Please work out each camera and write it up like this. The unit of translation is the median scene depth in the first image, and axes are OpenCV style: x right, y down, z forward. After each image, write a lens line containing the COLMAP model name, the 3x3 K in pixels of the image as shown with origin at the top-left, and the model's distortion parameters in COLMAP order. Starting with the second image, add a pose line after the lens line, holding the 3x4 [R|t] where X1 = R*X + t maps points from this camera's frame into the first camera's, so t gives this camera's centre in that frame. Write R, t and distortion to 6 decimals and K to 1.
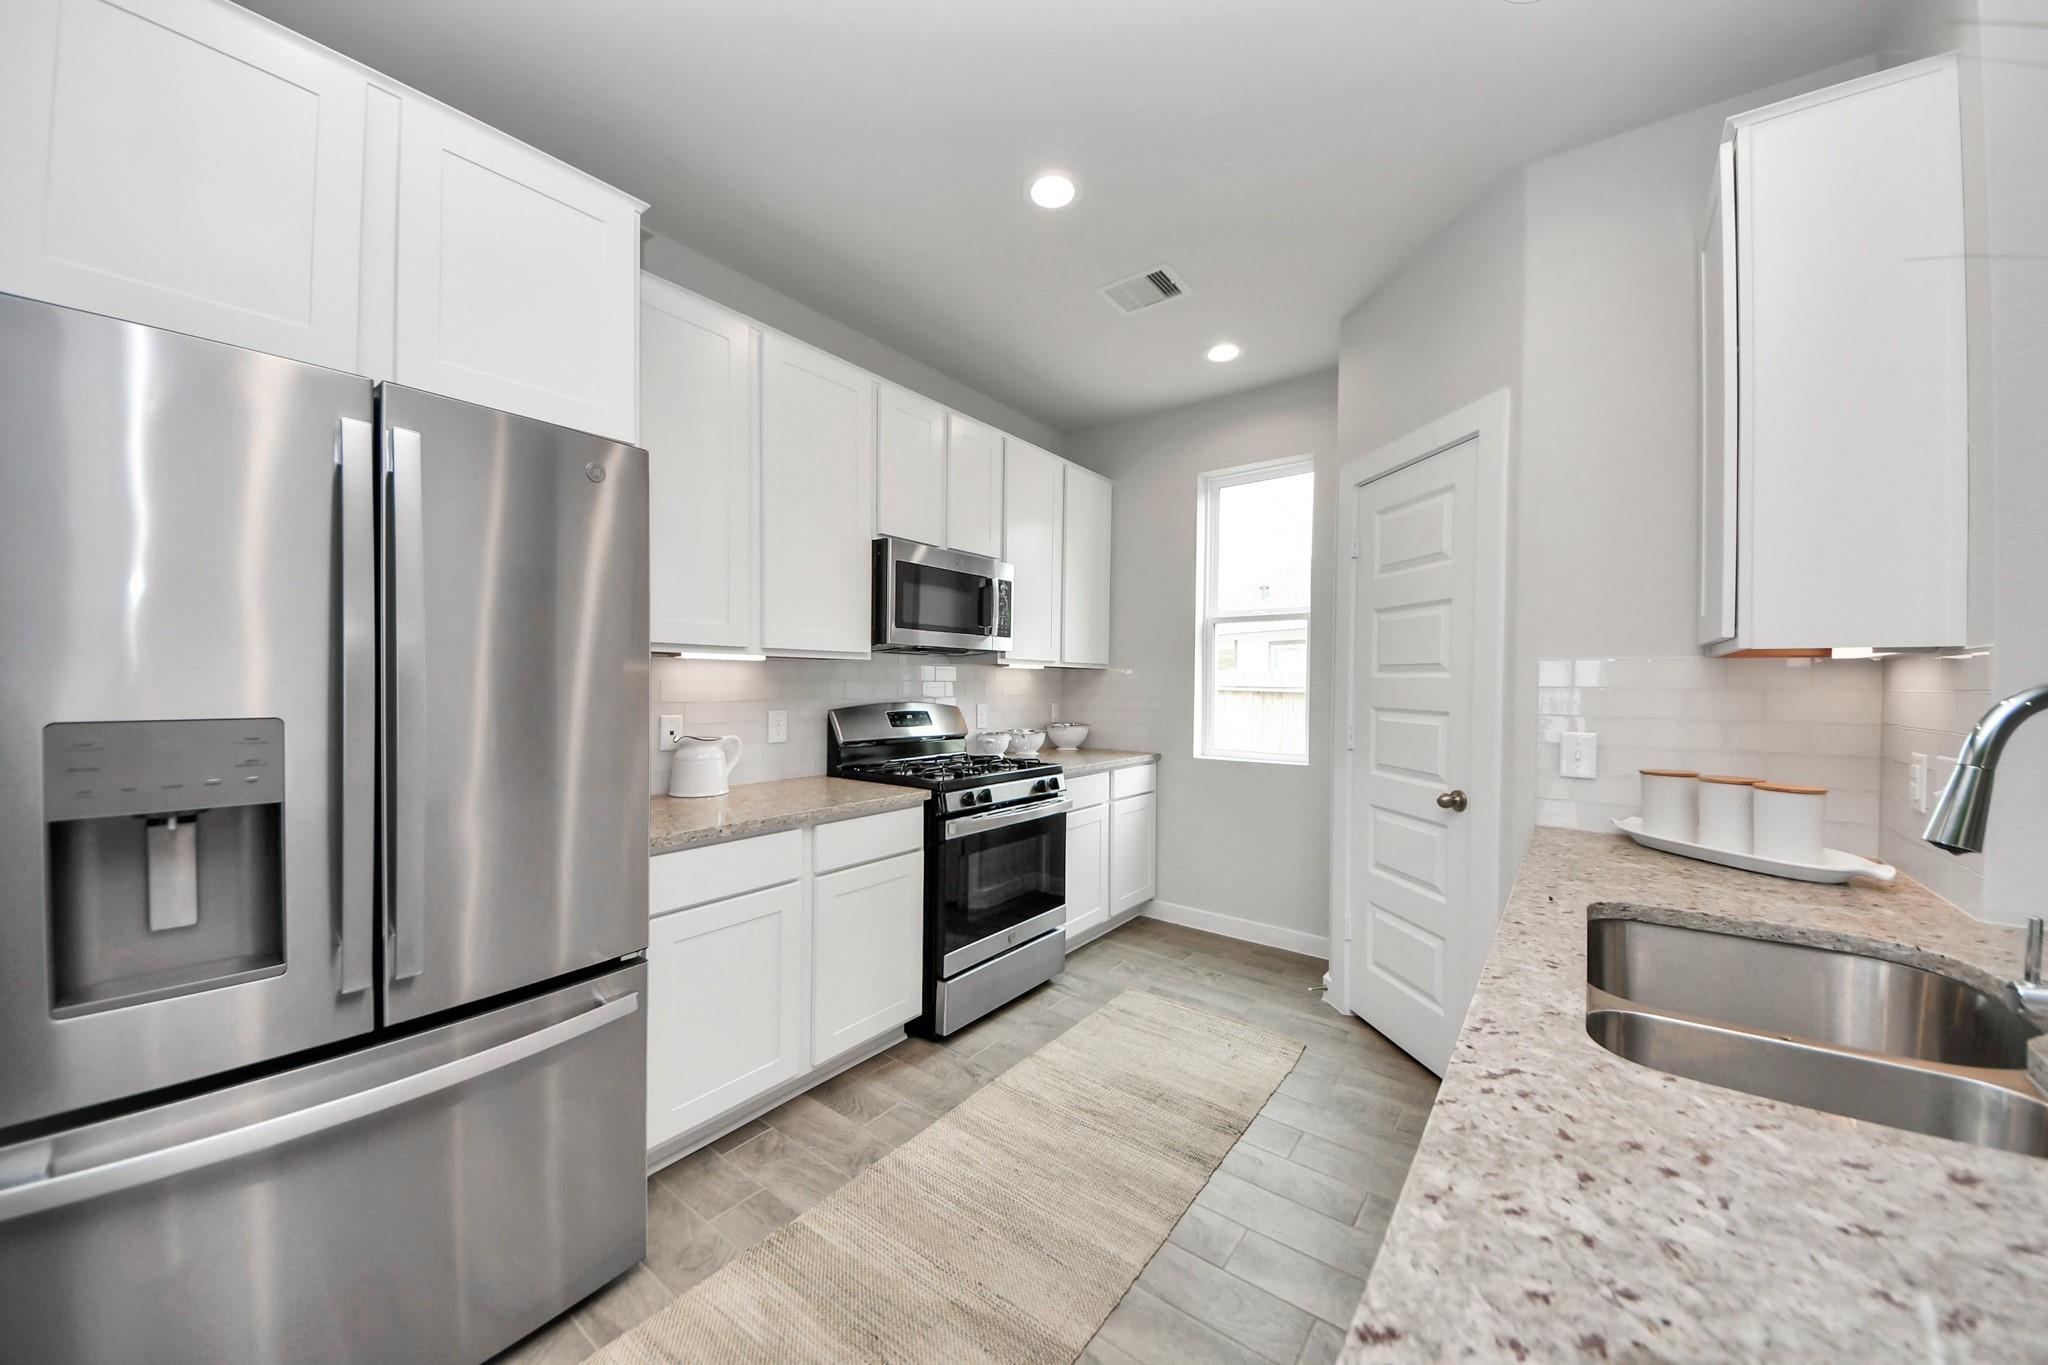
lens RADIAL K [[738.3, 0, 1017.4], [0, 738.3, 684.3], [0, 0, 1]] dist [0.019226, -0.015512]
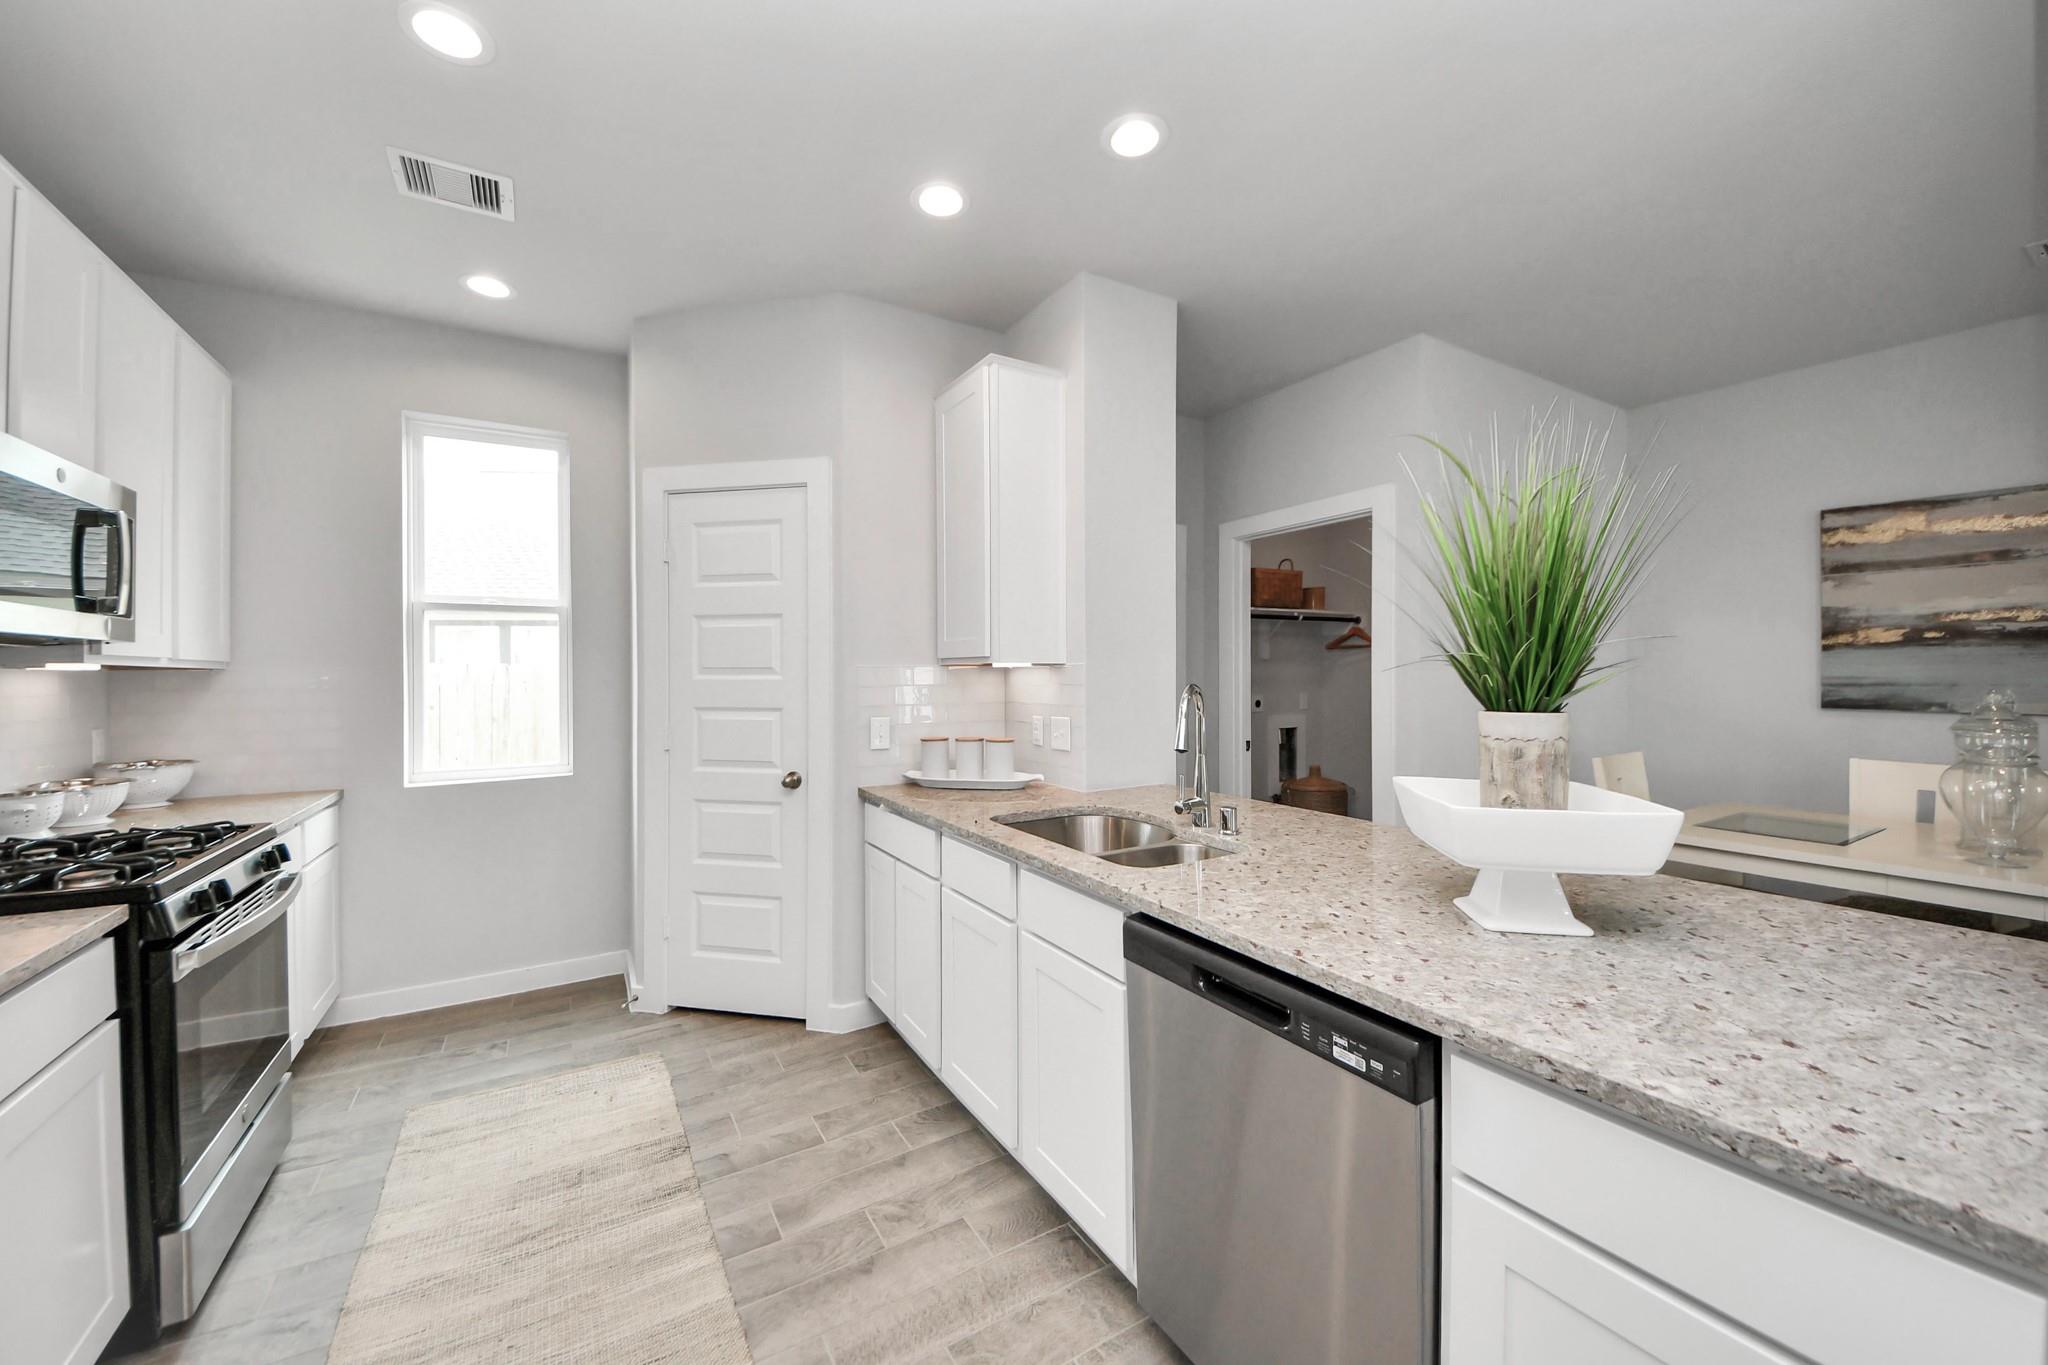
lens RADIAL K [[786.4, 0, 1024.0], [0, 786.4, 682.5], [0, 0, 1]] dist [0.085770, -0.041061]
pose [[0.357684, -0.025526, 0.933494, -0.411341], [0.014289, 0.999659, 0.021860, -0.023233], [-0.933733, 0.005520, 0.357927, 0.149670]]
